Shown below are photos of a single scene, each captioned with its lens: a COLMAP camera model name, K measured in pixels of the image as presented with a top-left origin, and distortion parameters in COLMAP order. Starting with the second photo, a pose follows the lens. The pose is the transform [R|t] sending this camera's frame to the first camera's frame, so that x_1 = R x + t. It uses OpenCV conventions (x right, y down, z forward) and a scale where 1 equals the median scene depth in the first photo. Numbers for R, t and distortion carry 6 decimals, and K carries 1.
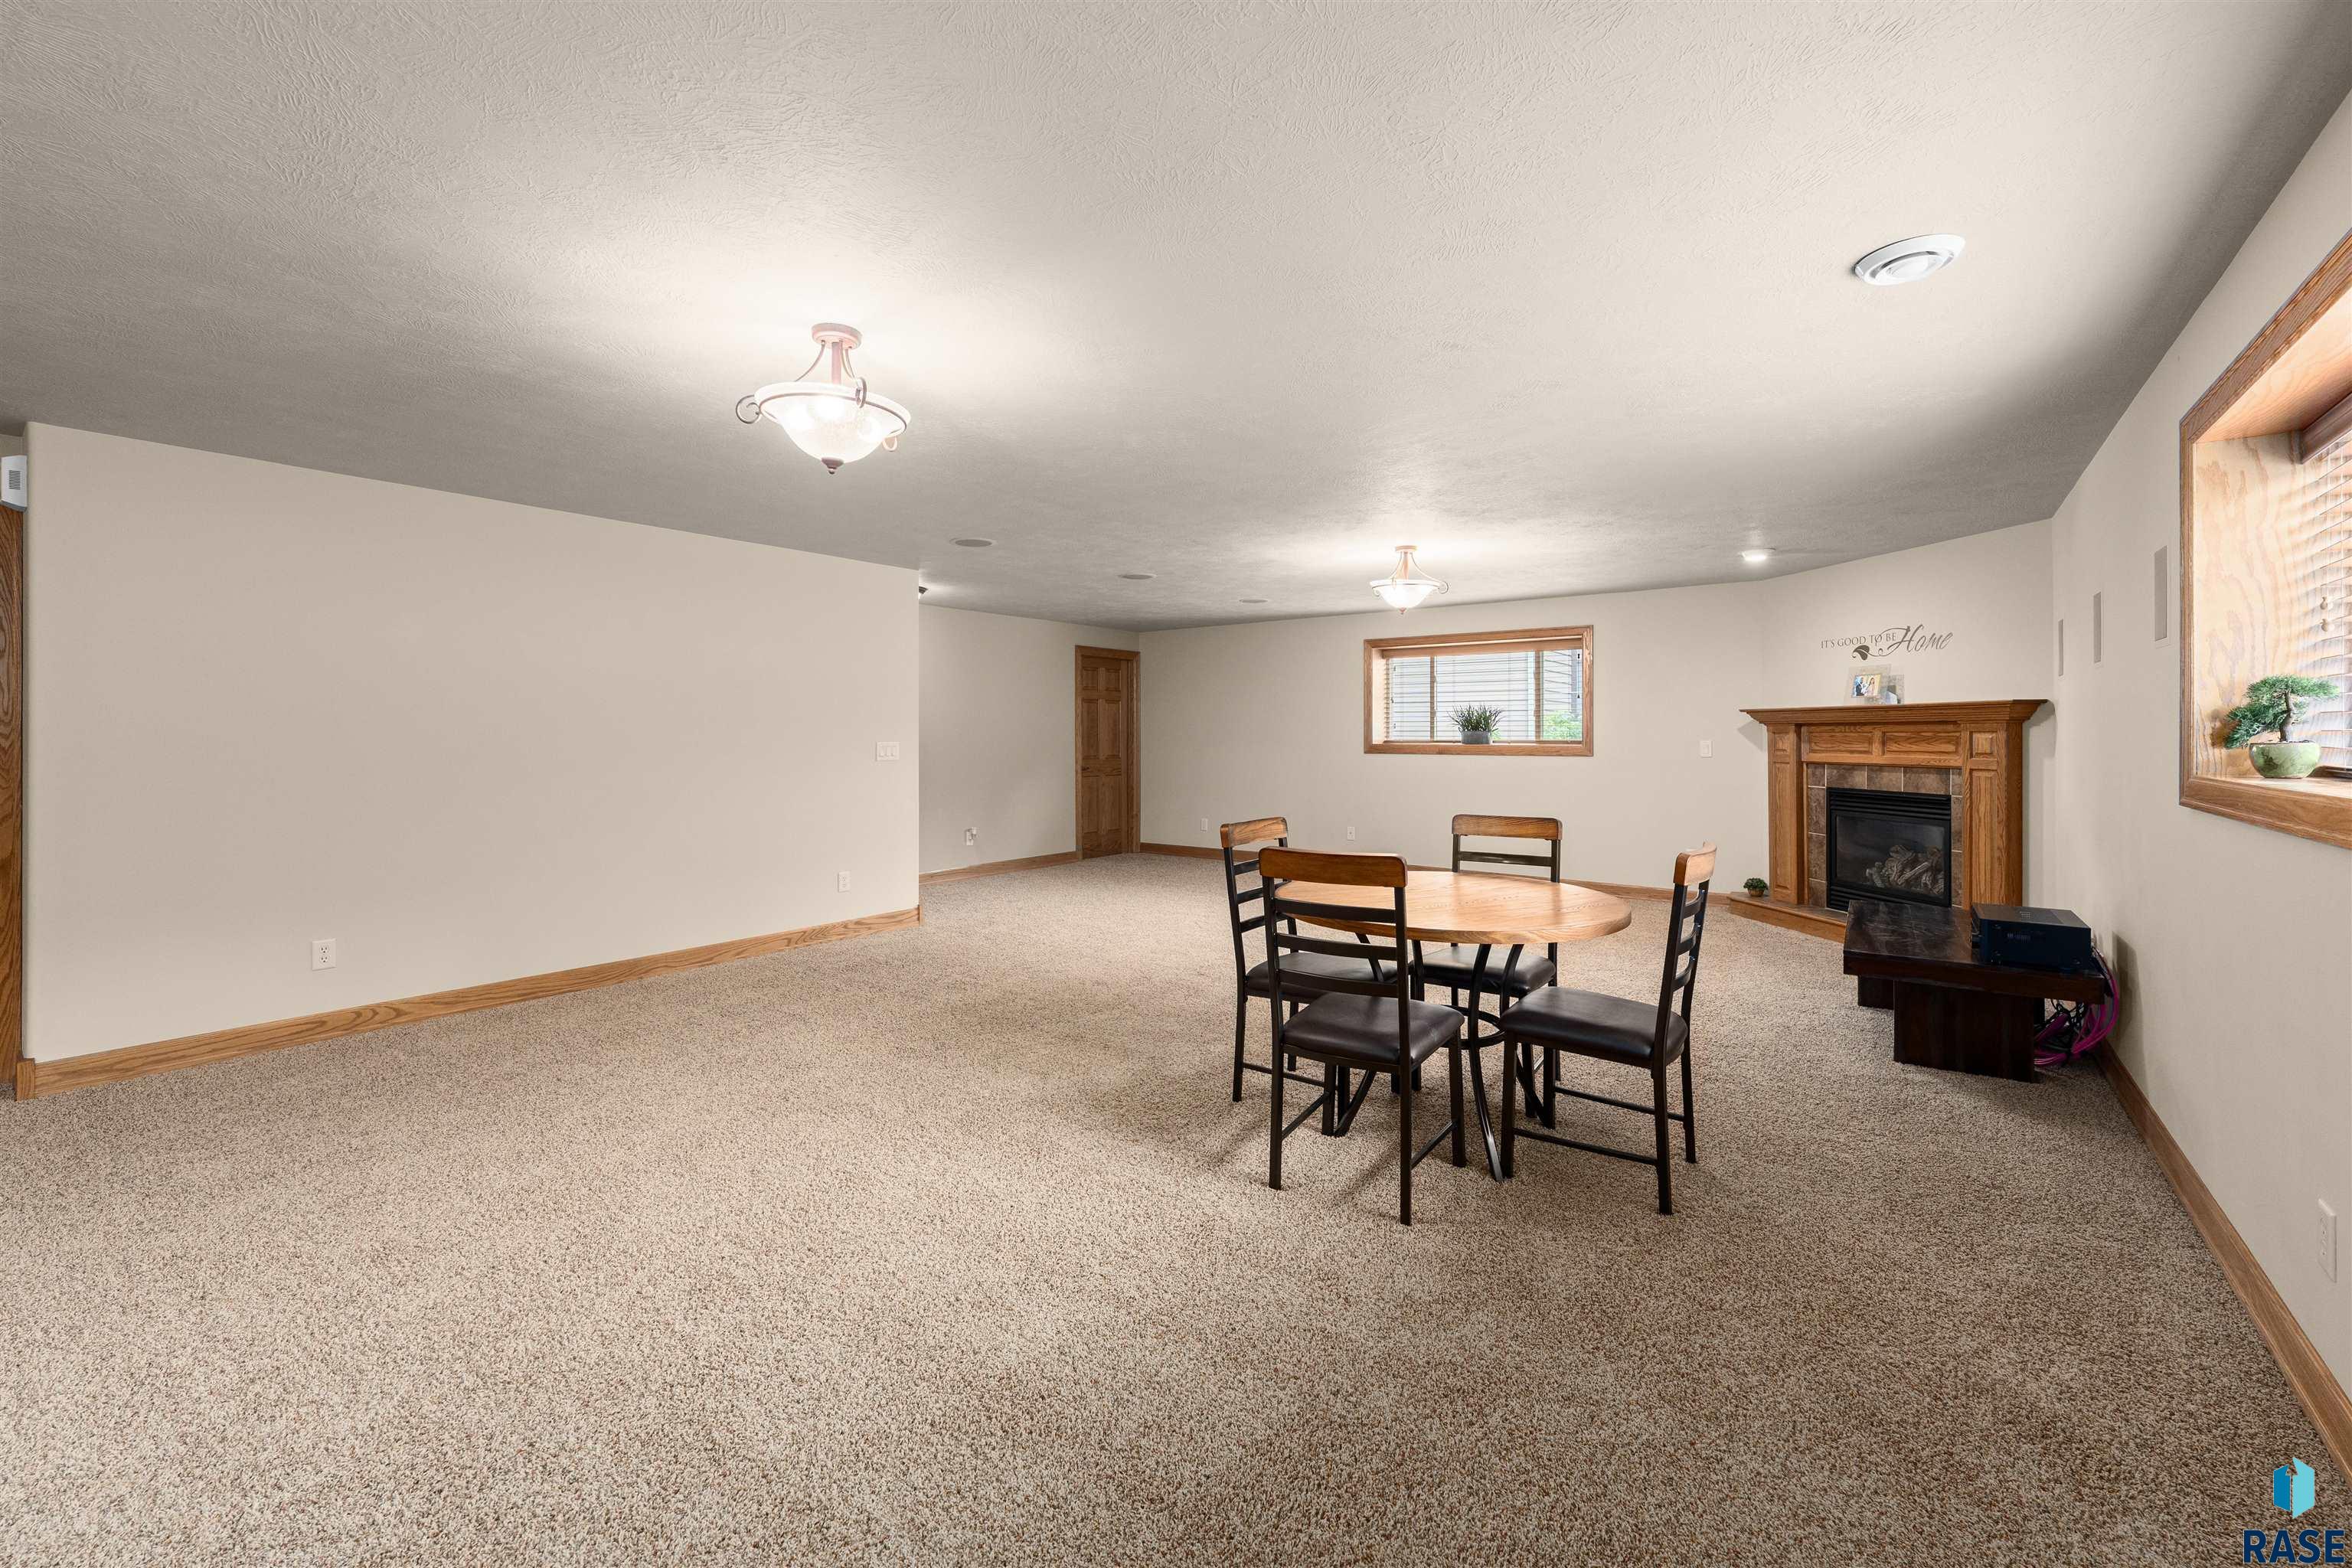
lens RADIAL K [[969.9, 0, 1170.1], [0, 969.9, 737.6], [0, 0, 1]] dist [0.002230, 0.000095]
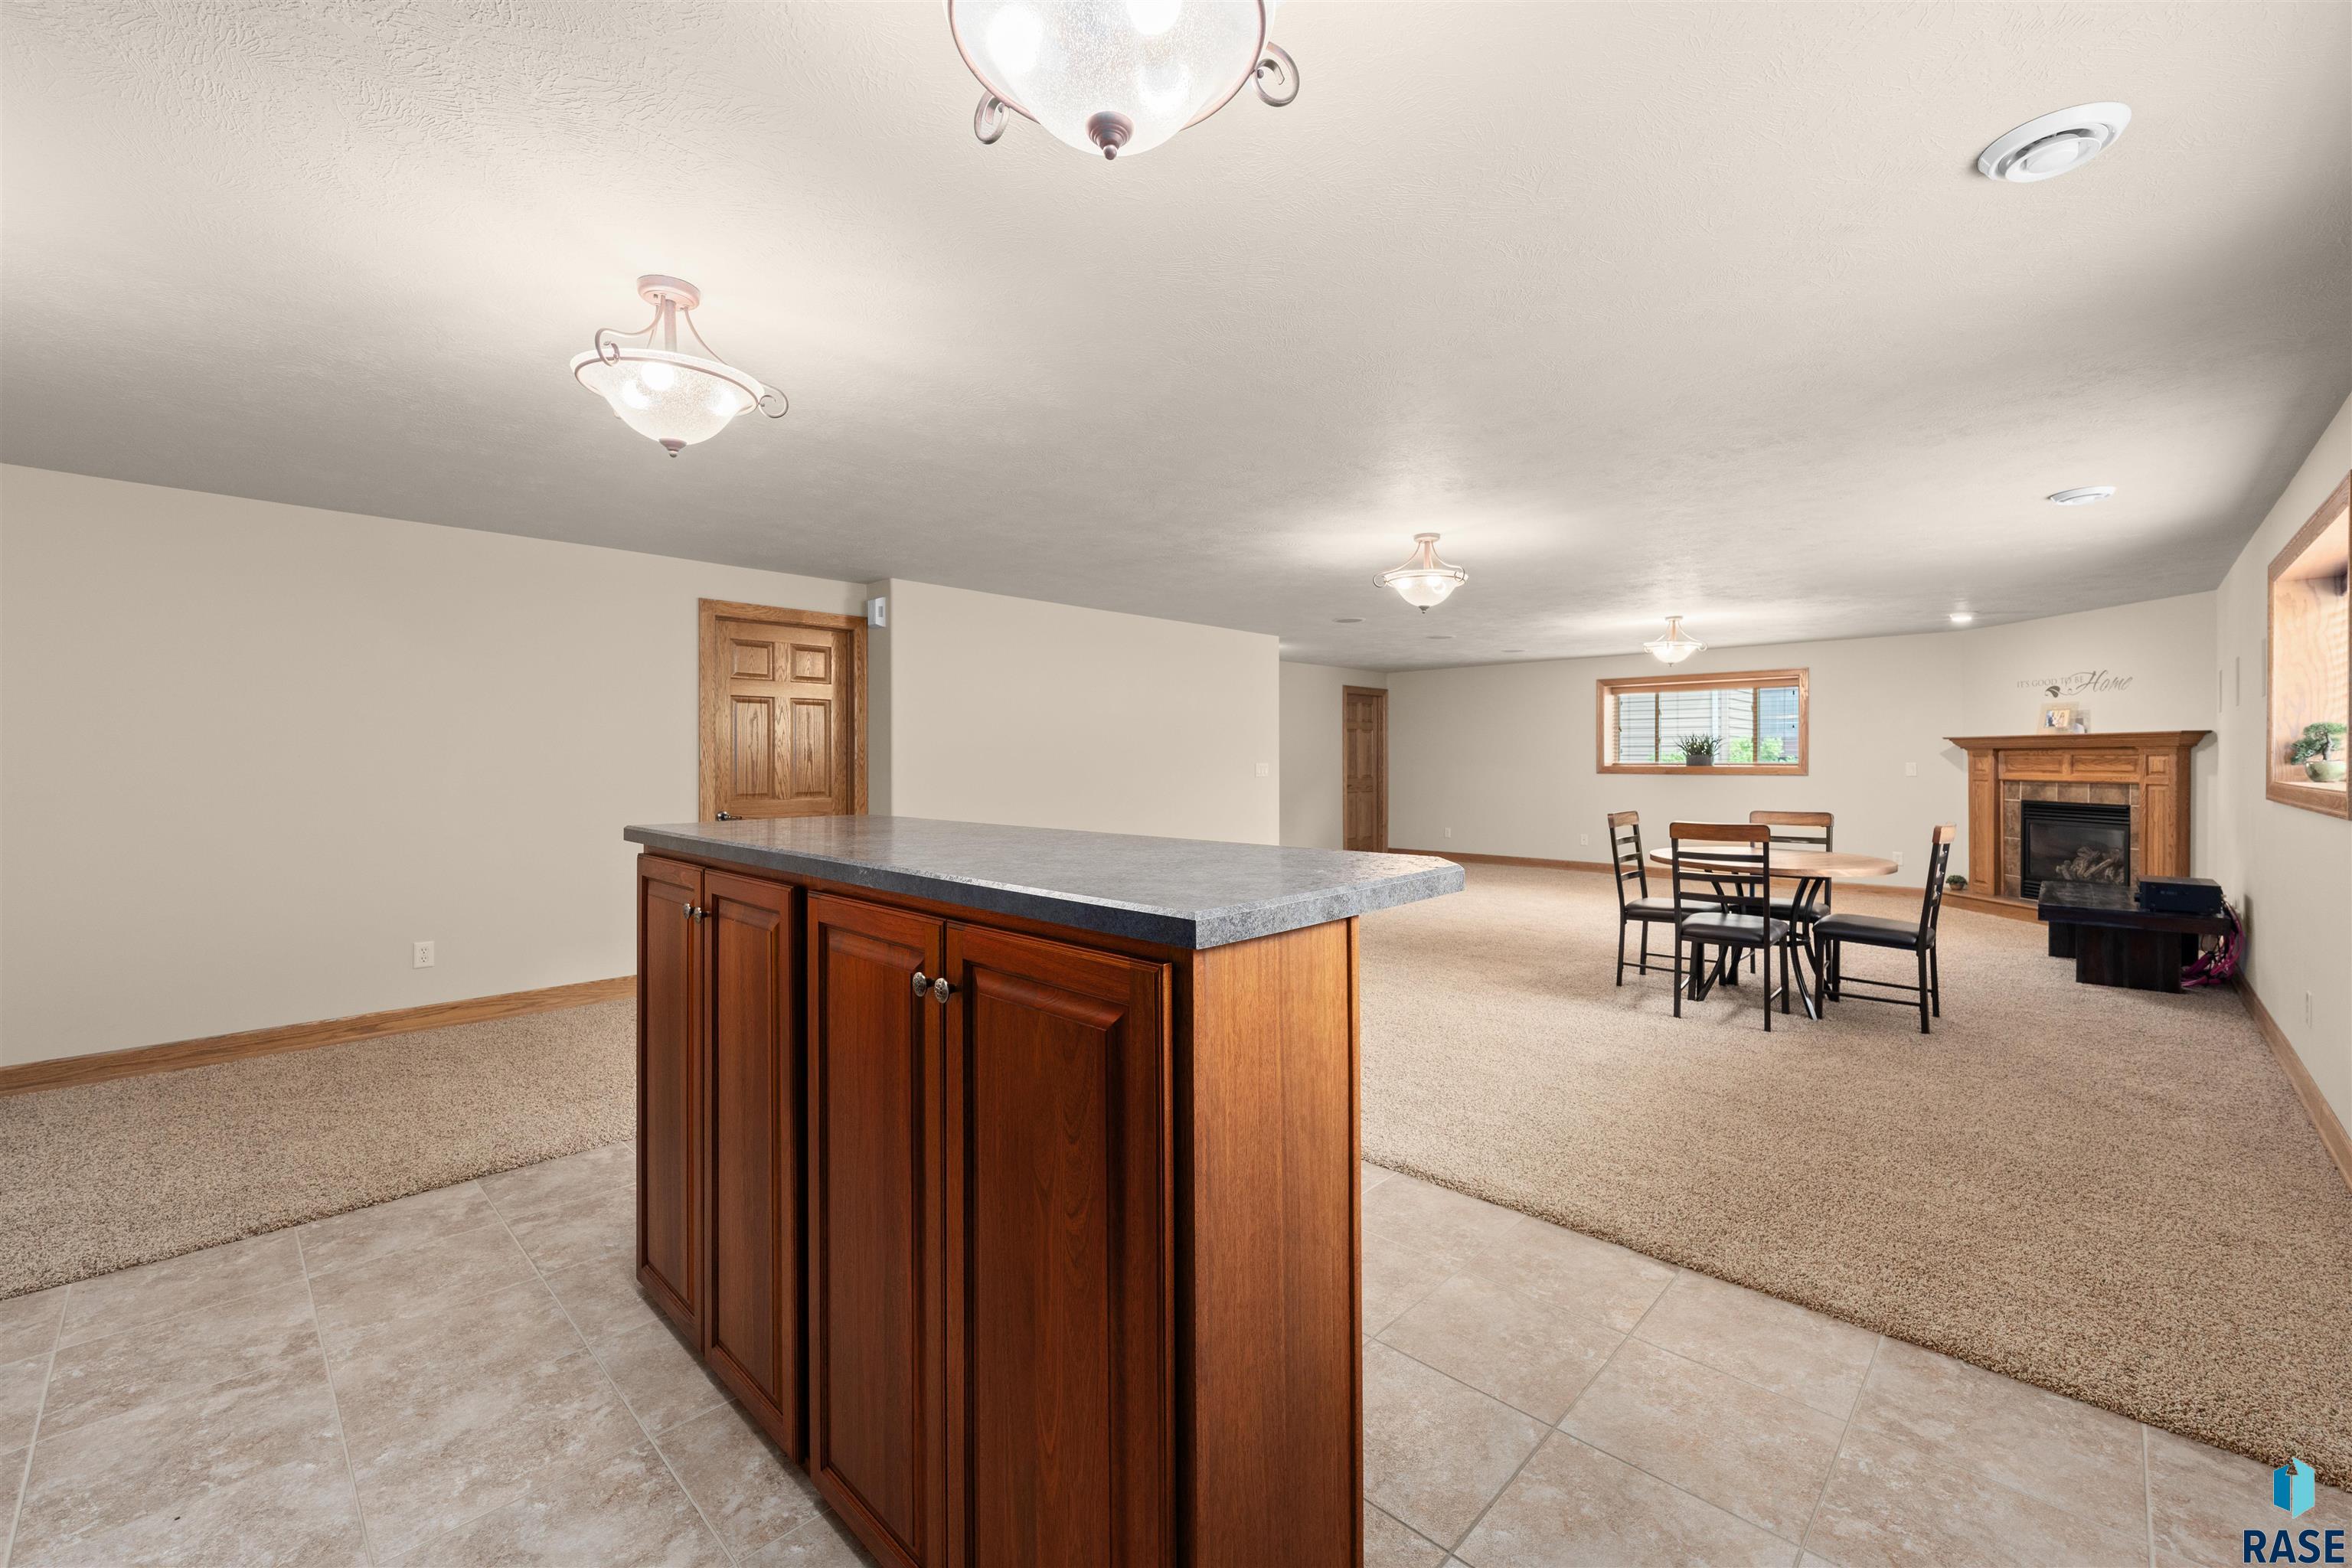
lens RADIAL K [[958.6, 0, 1166.8], [0, 958.6, 767.5], [0, 0, 1]] dist [-0.001046, -0.000040]
pose [[0.991910, 0.000723, -0.126939, -0.267496], [0.000020, 0.999983, 0.005850, 0.002481], [0.126941, -0.005806, 0.991893, -0.374331]]
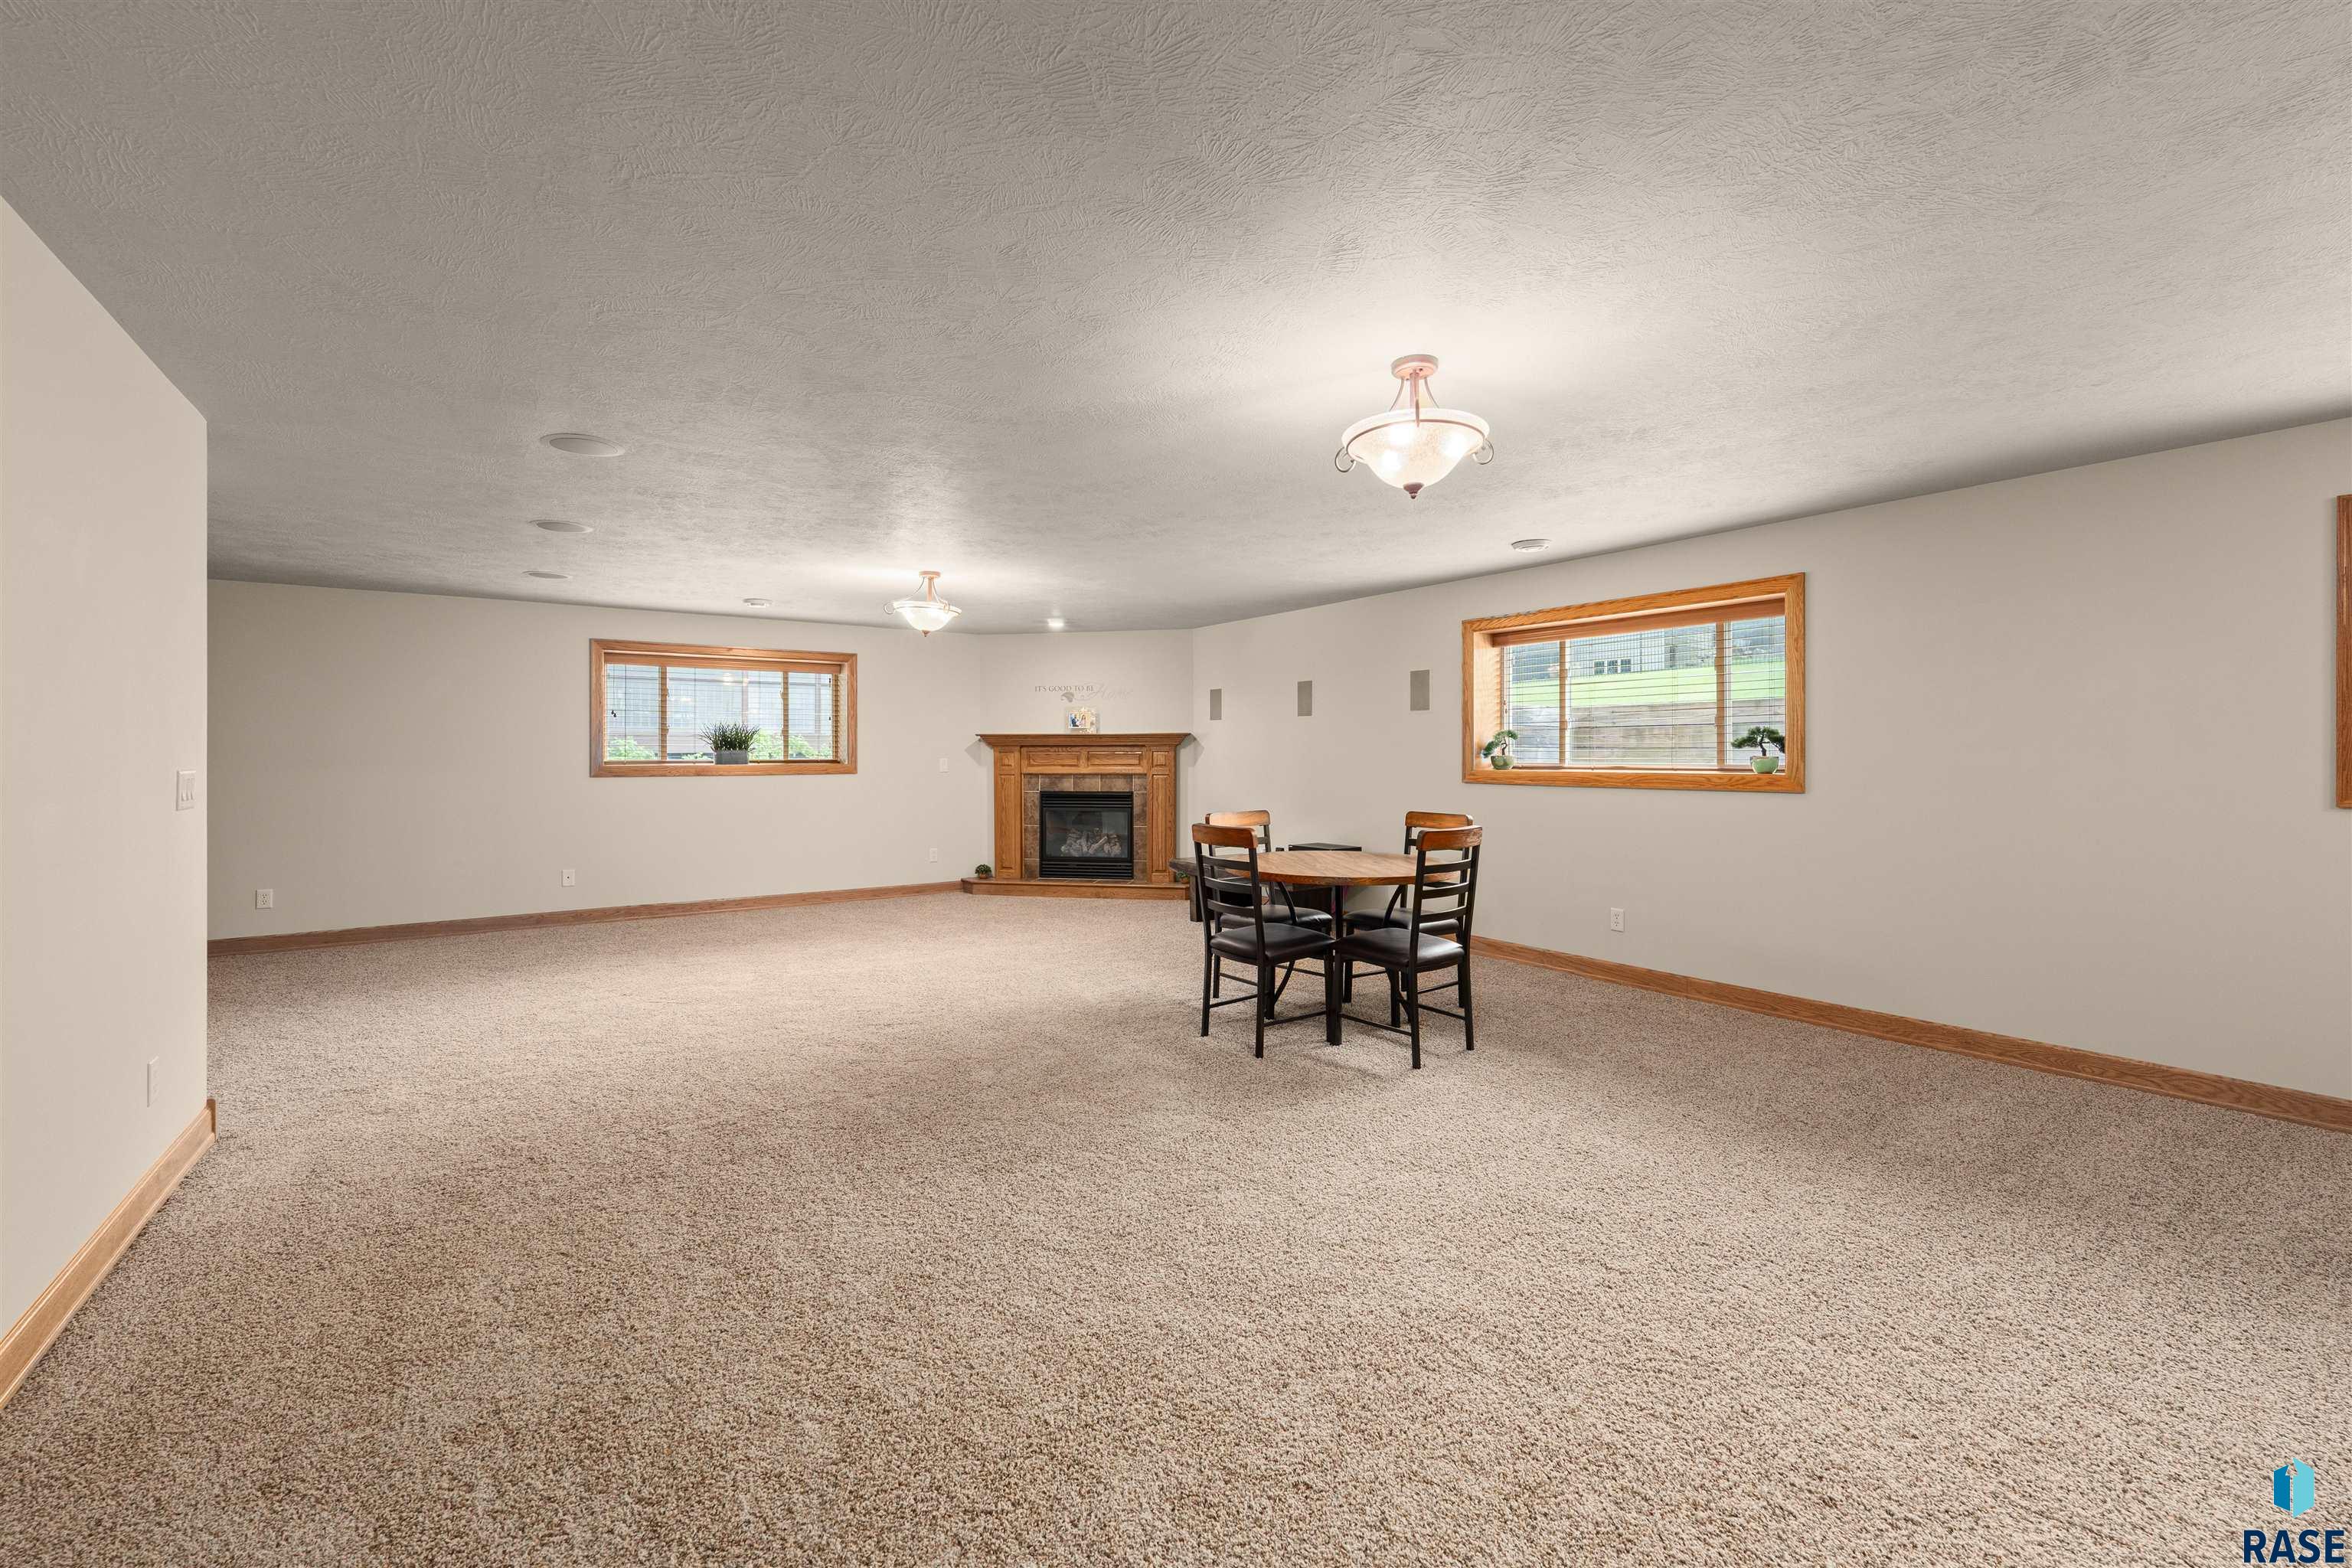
lens RADIAL K [[963.6, 0, 1167.1], [0, 963.6, 740.7], [0, 0, 1]] dist [0.000038, 0.000049]
pose [[0.317890, 0.014512, 0.948017, -0.625175], [0.003180, 0.999861, -0.016371, 0.001870], [-0.948122, 0.008219, 0.317800, 0.414833]]
